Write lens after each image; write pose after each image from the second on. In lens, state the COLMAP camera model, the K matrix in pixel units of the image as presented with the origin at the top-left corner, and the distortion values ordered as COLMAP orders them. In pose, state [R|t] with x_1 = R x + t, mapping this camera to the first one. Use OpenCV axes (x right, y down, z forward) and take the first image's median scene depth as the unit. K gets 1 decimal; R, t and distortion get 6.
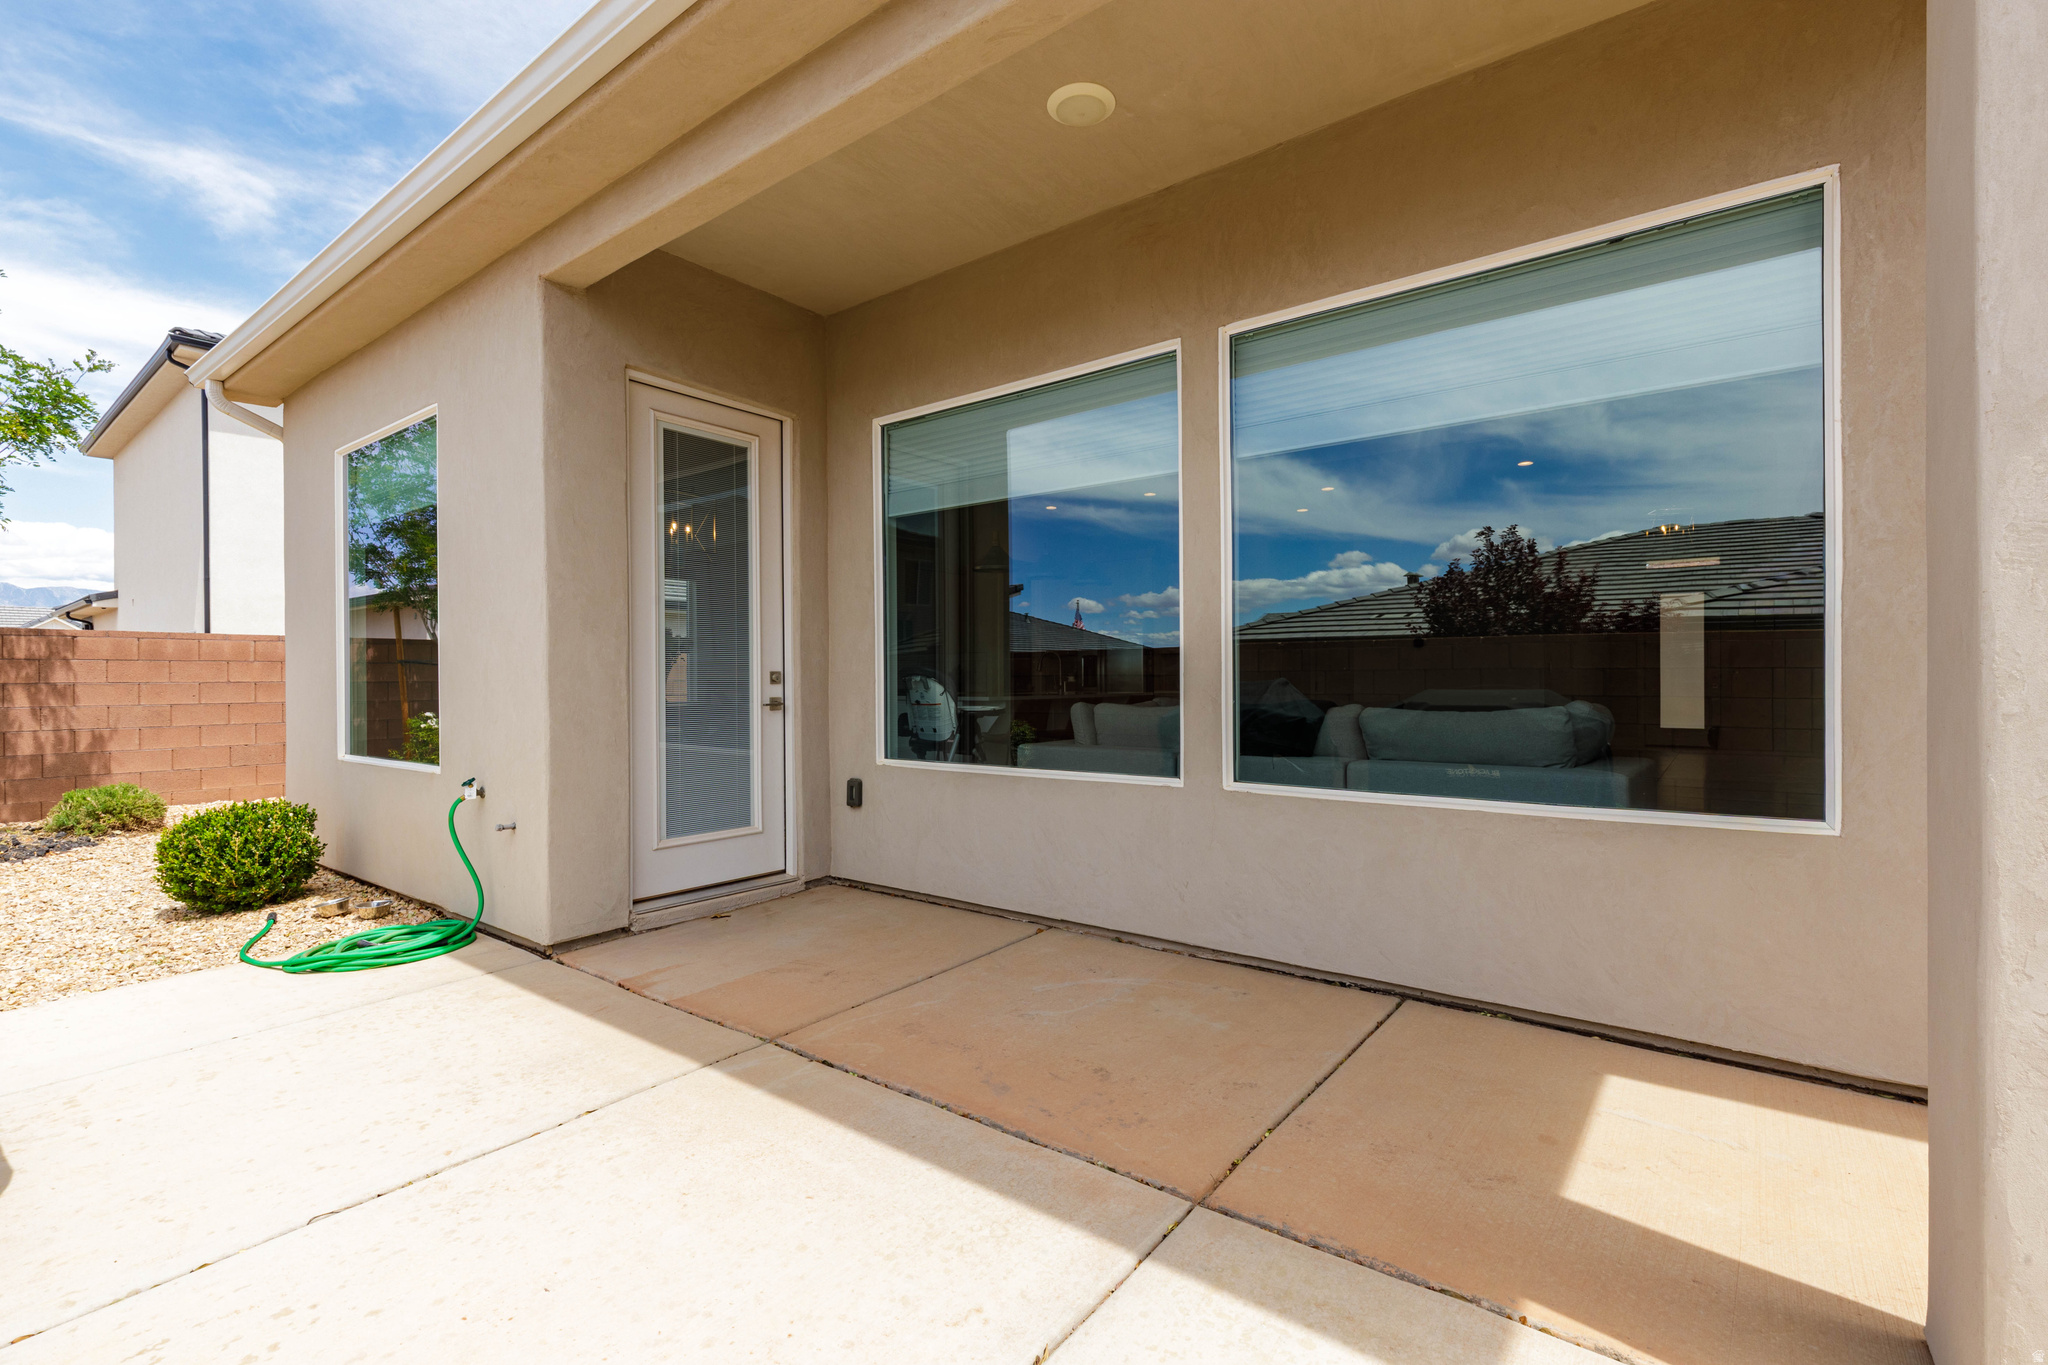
lens RADIAL K [[916.1, 0, 1028.2], [0, 916.1, 680.4], [0, 0, 1]] dist [0.020748, -0.000109]
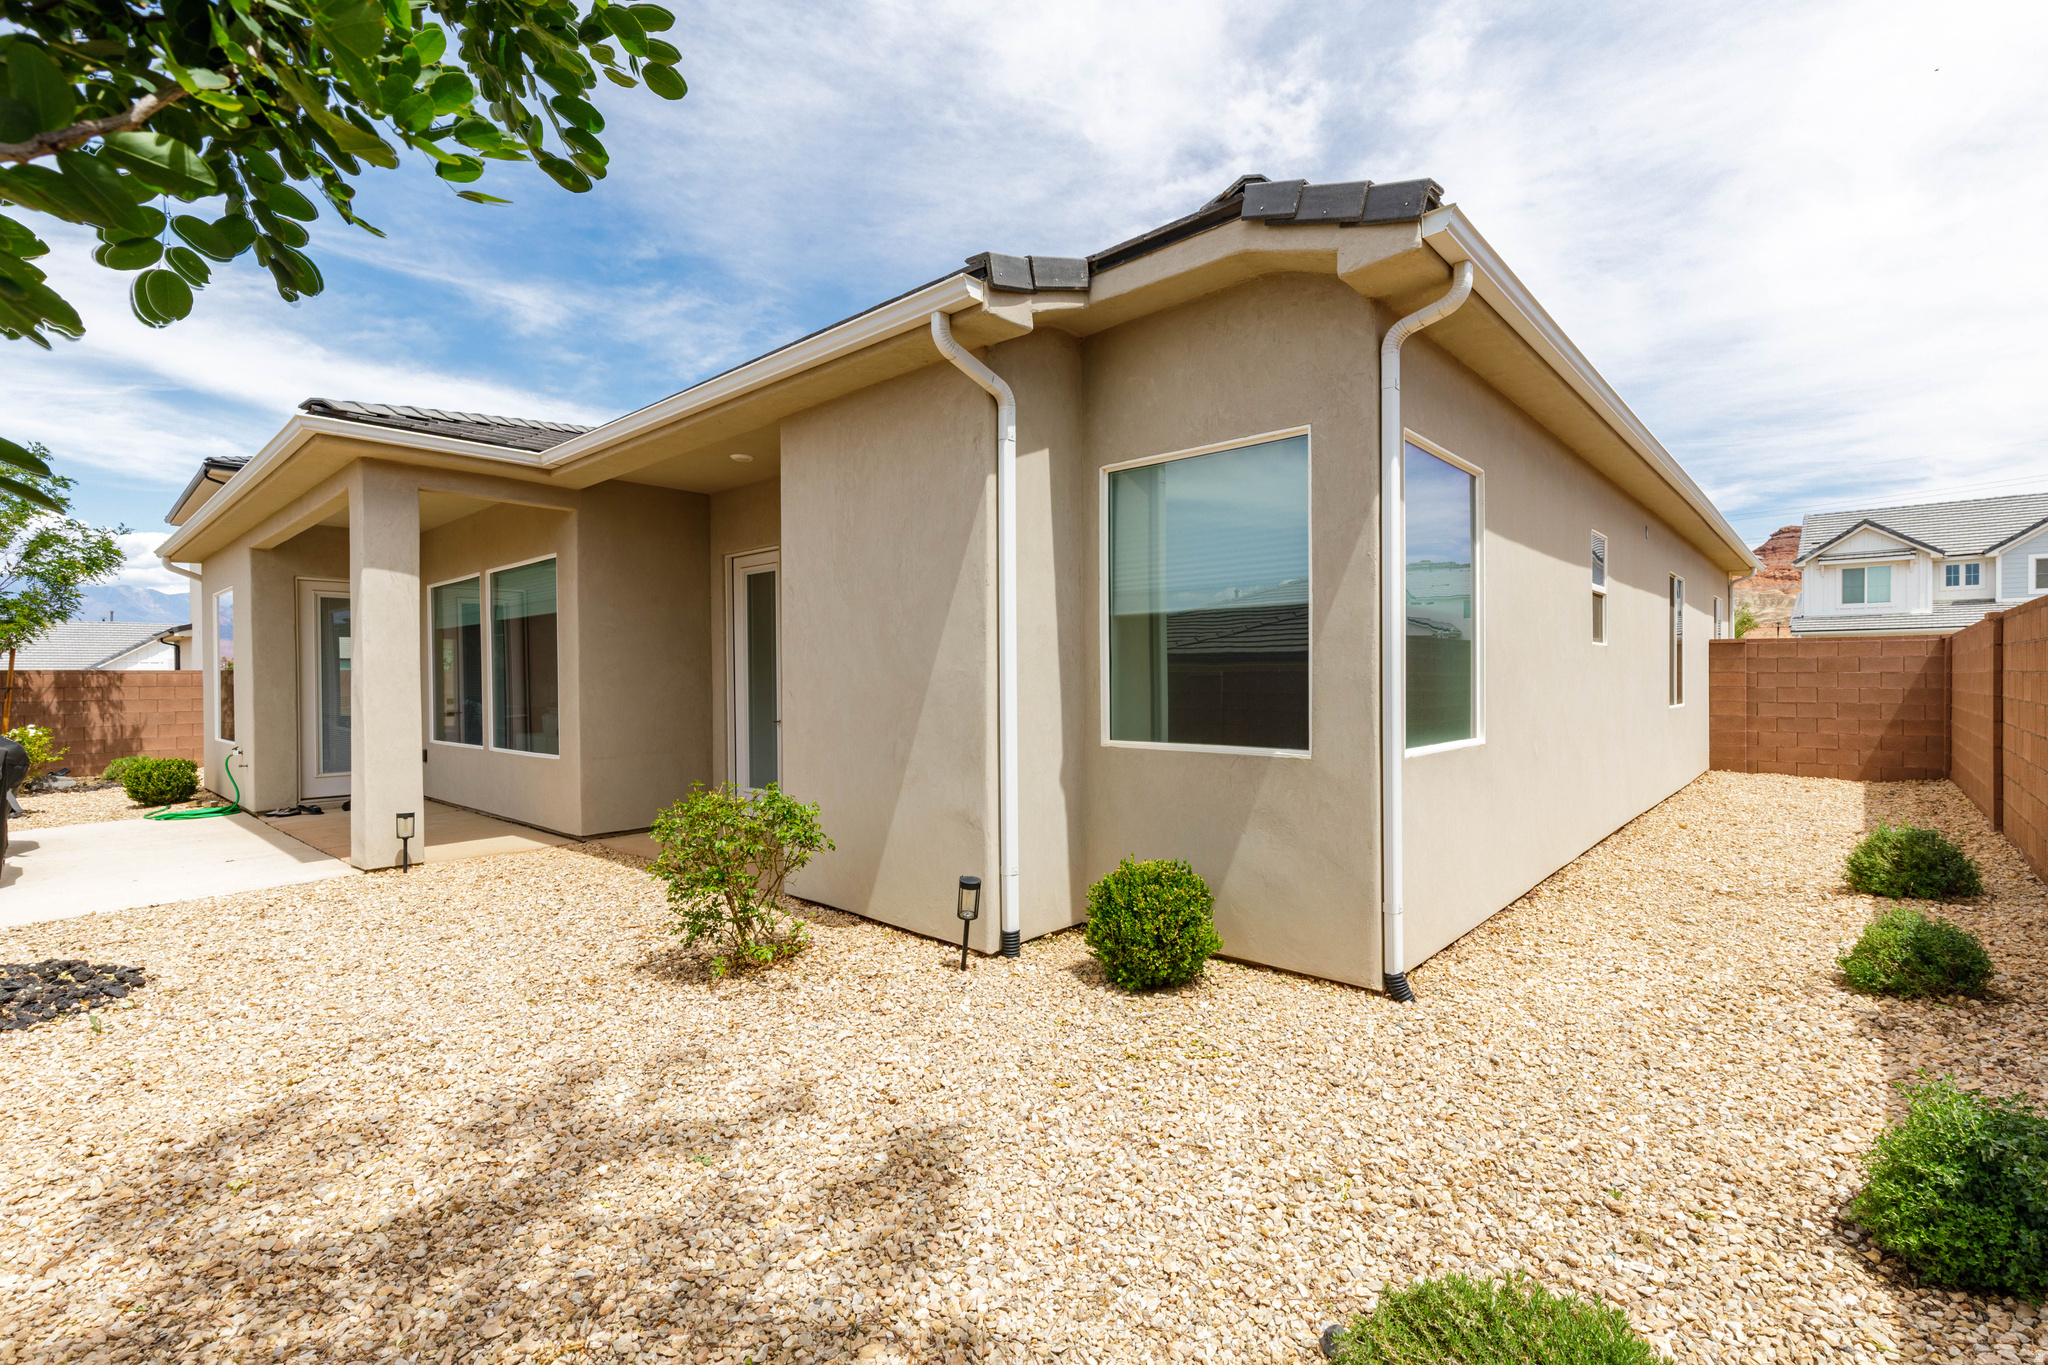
lens RADIAL K [[916.1, 0, 1019.6], [0, 916.1, 689.3], [0, 0, 1]] dist [0.020748, -0.000109]
pose [[0.996876, 0.003297, -0.078911, 0.851752], [-0.002682, 0.999965, 0.007890, -0.036563], [0.078934, -0.007654, 0.996850, -0.658812]]
